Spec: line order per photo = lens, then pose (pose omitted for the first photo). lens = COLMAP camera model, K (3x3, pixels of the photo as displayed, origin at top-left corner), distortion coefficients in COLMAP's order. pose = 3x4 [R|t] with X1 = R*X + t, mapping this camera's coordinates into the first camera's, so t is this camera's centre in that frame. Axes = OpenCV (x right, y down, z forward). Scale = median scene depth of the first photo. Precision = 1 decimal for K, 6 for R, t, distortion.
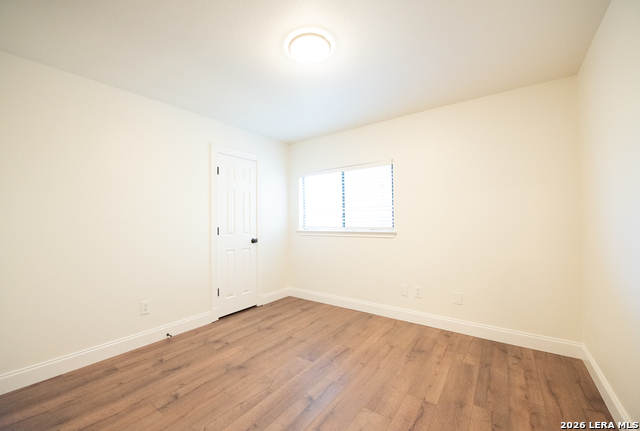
lens RADIAL K [[255.5, 0, 319.4], [0, 255.5, 213.8], [0, 0, 1]] dist [-0.018041, -0.000329]
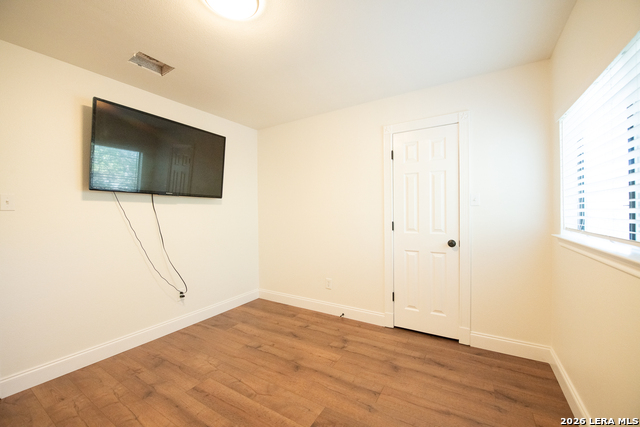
lens RADIAL K [[255.5, 0, 316.9], [0, 255.5, 214.2], [0, 0, 1]] dist [-0.018041, -0.000329]
pose [[0.075113, 0.018303, -0.997007, 0.510554], [0.037868, 0.999058, 0.021194, 0.000077], [0.996456, -0.039347, 0.074349, 0.797346]]
